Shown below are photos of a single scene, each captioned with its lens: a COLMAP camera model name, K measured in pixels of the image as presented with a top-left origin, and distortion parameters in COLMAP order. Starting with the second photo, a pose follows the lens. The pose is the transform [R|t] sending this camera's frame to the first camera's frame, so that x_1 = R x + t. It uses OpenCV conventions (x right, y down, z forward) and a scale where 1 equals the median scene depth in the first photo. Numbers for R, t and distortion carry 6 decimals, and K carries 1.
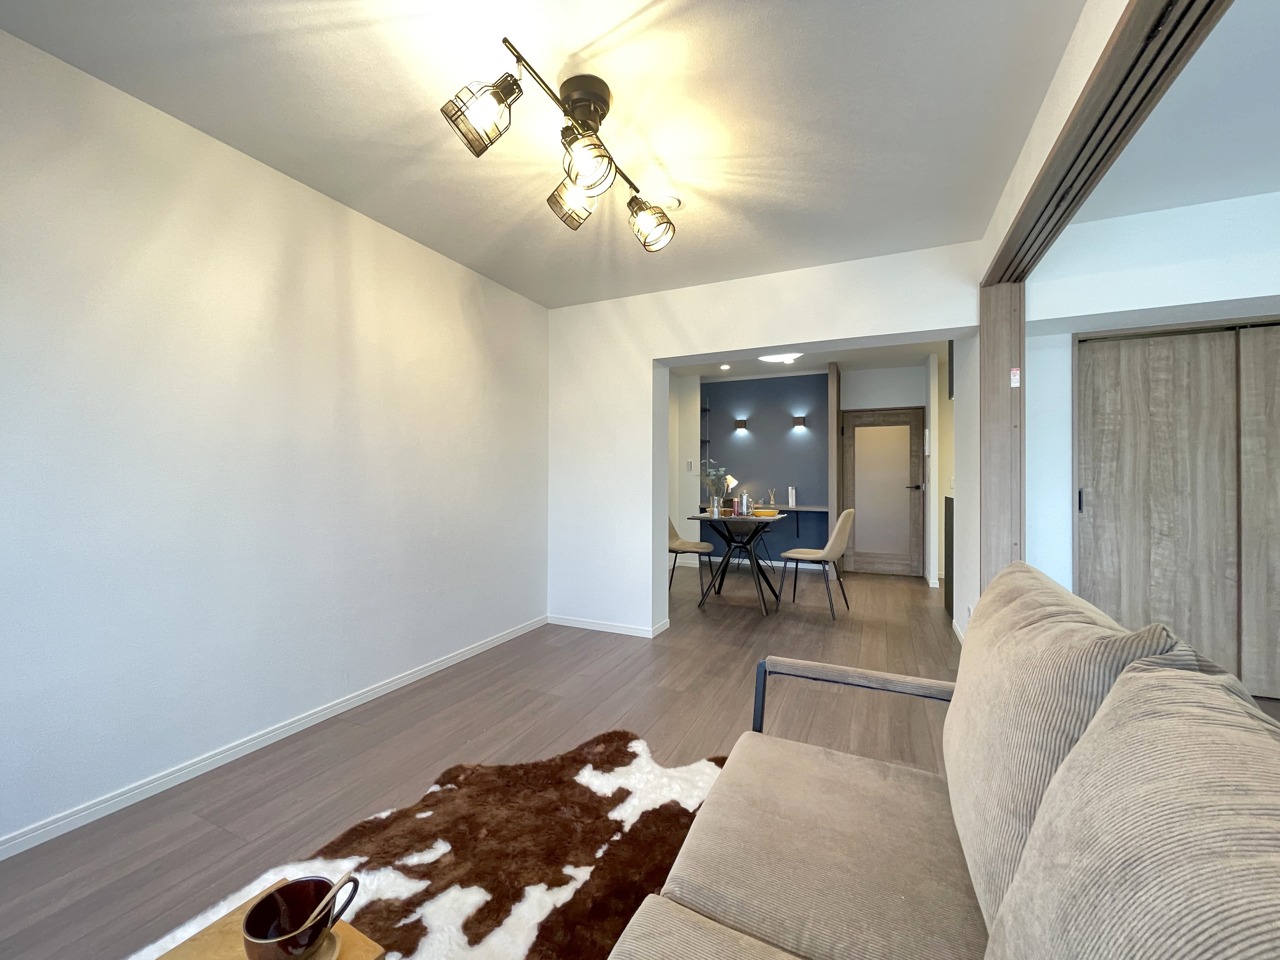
lens RADIAL K [[507.0, 0, 649.5], [0, 507.0, 471.9], [0, 0, 1]] dist [-0.006763, 0.000851]
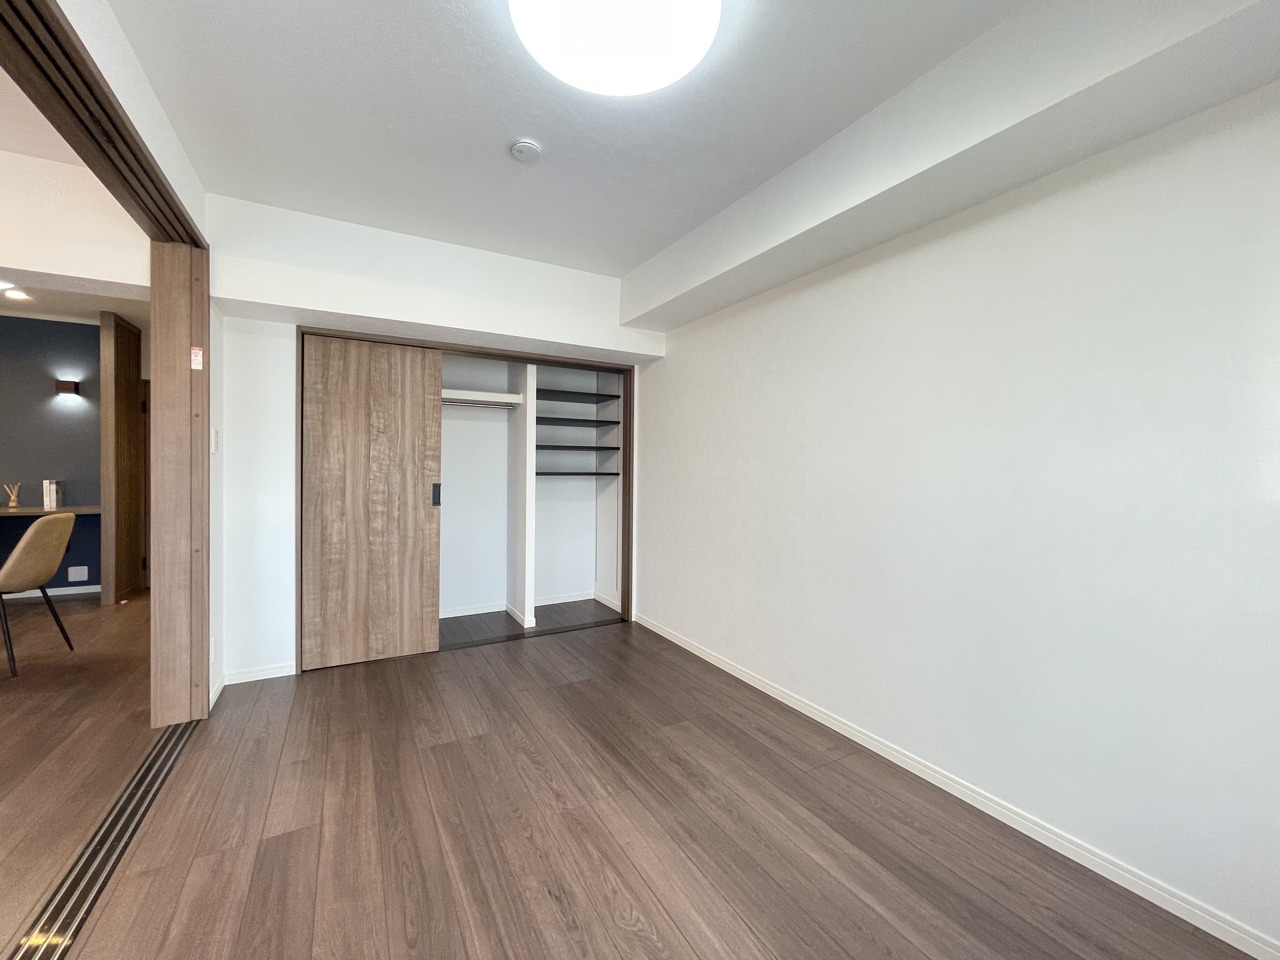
lens RADIAL K [[507.0, 0, 634.1], [0, 507.0, 474.5], [0, 0, 1]] dist [-0.006763, 0.000851]
pose [[0.594339, -0.010682, 0.804143, 0.414869], [-0.016533, 0.999538, 0.025497, -0.019580], [-0.804044, -0.028449, 0.593888, -0.106284]]
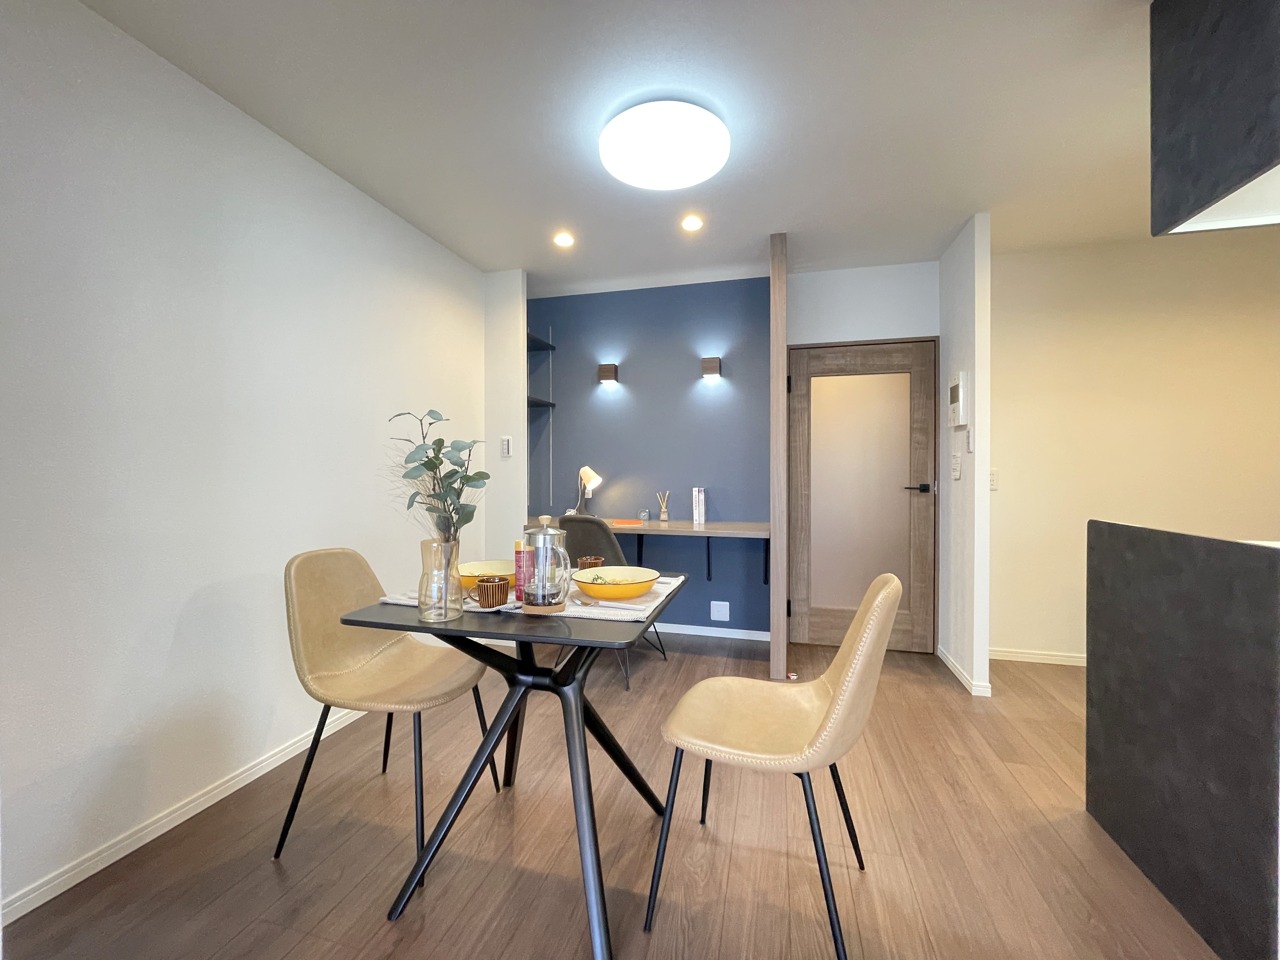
lens RADIAL K [[507.0, 0, 642.9], [0, 507.0, 471.7], [0, 0, 1]] dist [-0.006763, 0.000851]
pose [[0.986415, -0.005046, 0.164193, 0.278378], [0.002239, 0.999848, 0.017275, 0.006297], [-0.164256, -0.016672, 0.986277, 0.992943]]
